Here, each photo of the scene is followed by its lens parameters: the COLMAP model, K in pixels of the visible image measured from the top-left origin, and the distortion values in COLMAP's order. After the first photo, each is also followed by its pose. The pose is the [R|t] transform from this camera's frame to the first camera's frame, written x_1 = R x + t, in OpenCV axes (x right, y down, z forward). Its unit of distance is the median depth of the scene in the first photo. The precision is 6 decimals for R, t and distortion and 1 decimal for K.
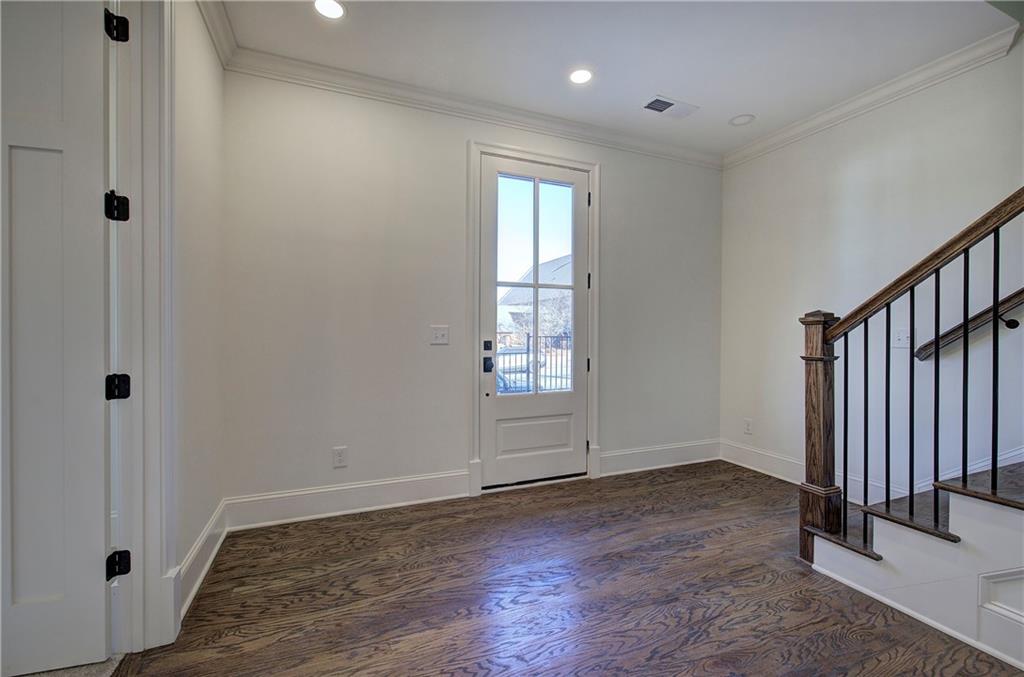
lens RADIAL K [[438.0, 0, 509.1], [0, 438.0, 332.1], [0, 0, 1]] dist [-0.003353, -0.000181]
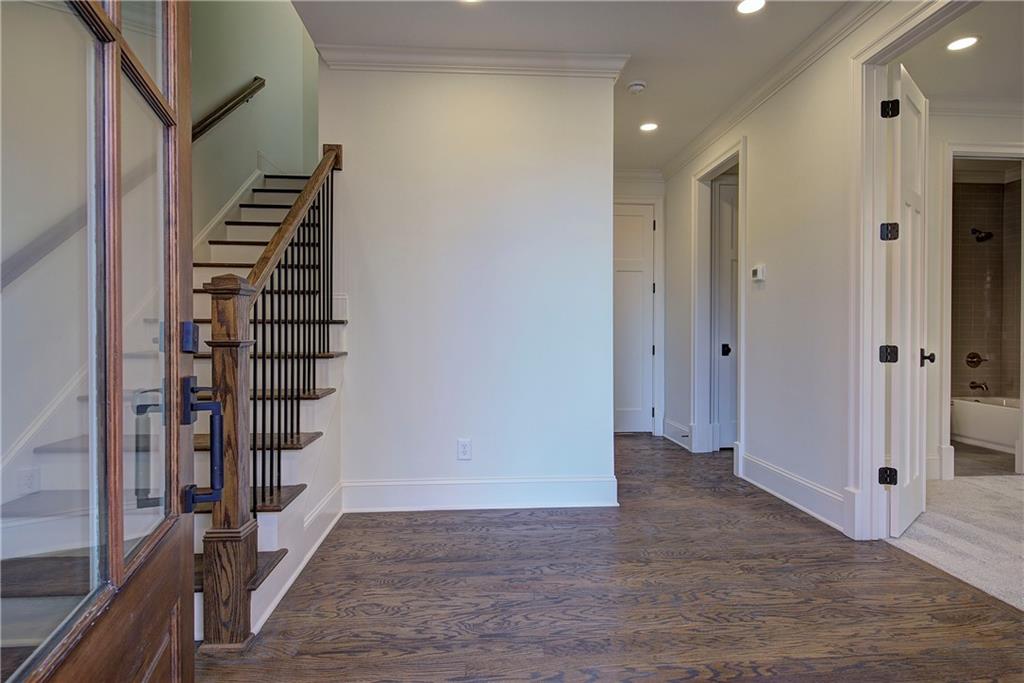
lens RADIAL K [[532.0, 0, 512.6], [0, 532.0, 336.6], [0, 0, 1]] dist [0.000287, -0.001845]
pose [[-0.950528, -0.004419, 0.310608, 0.019491], [-0.001703, 0.999958, 0.009016, 0.034757], [-0.310635, 0.008042, -0.950495, 1.484640]]
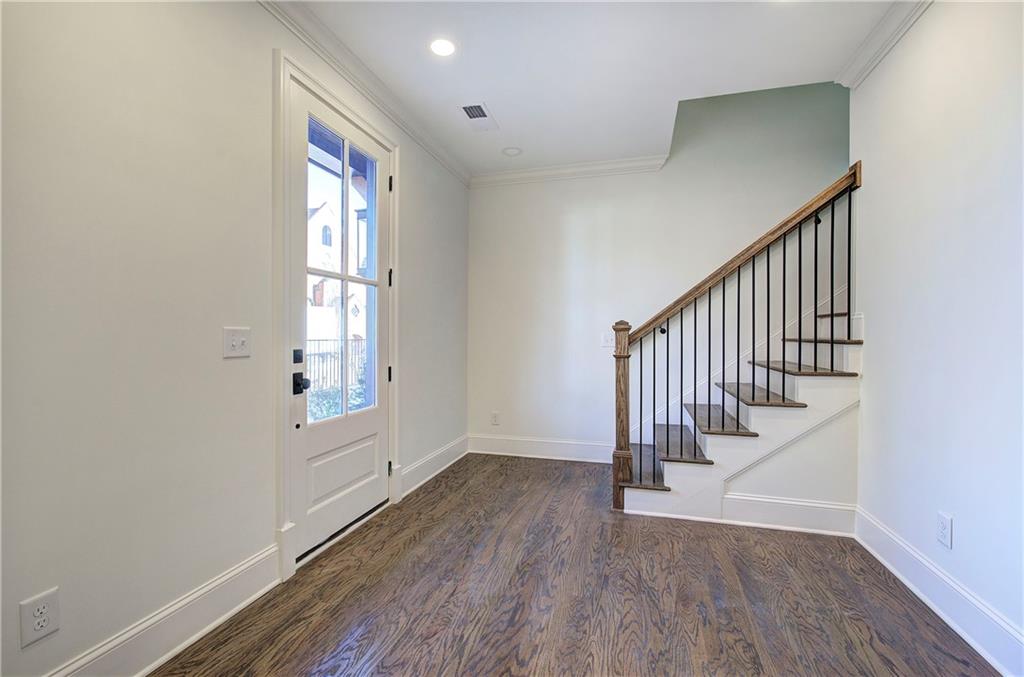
lens RADIAL K [[438.0, 0, 515.4], [0, 438.0, 334.3], [0, 0, 1]] dist [-0.003353, -0.000181]
pose [[0.616133, 0.000119, 0.787642, -0.497395], [-0.000759, 1.000000, 0.000443, -0.006763], [-0.787642, -0.000871, 0.616133, 0.382621]]
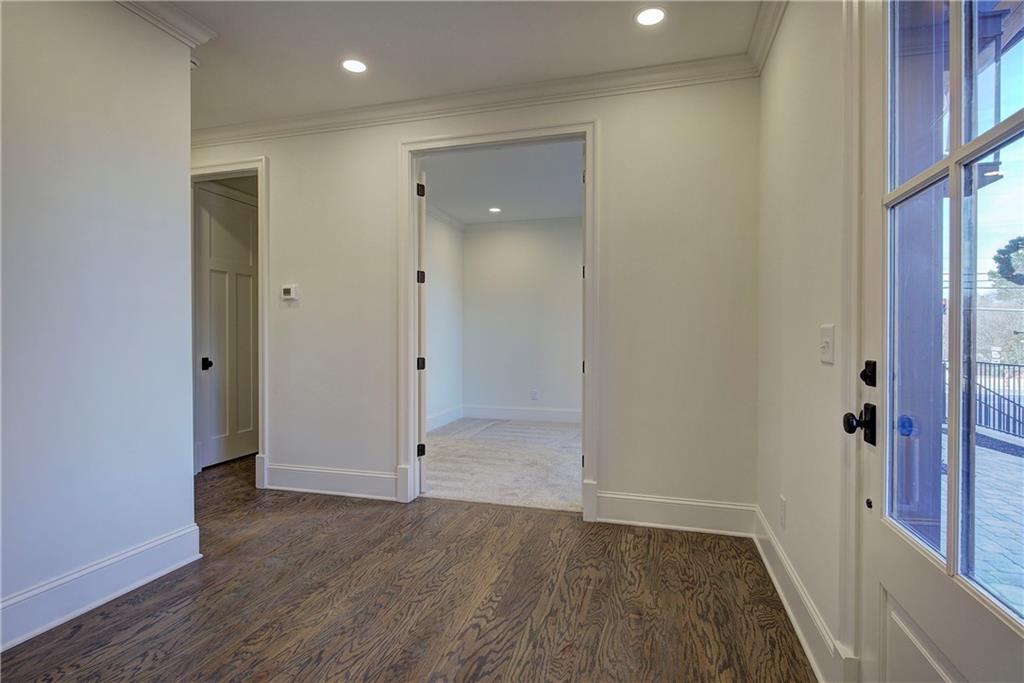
lens RADIAL K [[503.2, 0, 519.1], [0, 503.2, 338.4], [0, 0, 1]] dist [0.003111, -0.000997]
pose [[-0.615511, -0.001089, -0.788128, 0.614812], [-0.005148, 0.999983, 0.002638, -0.000430], [0.788112, 0.005681, -0.615506, 1.325711]]
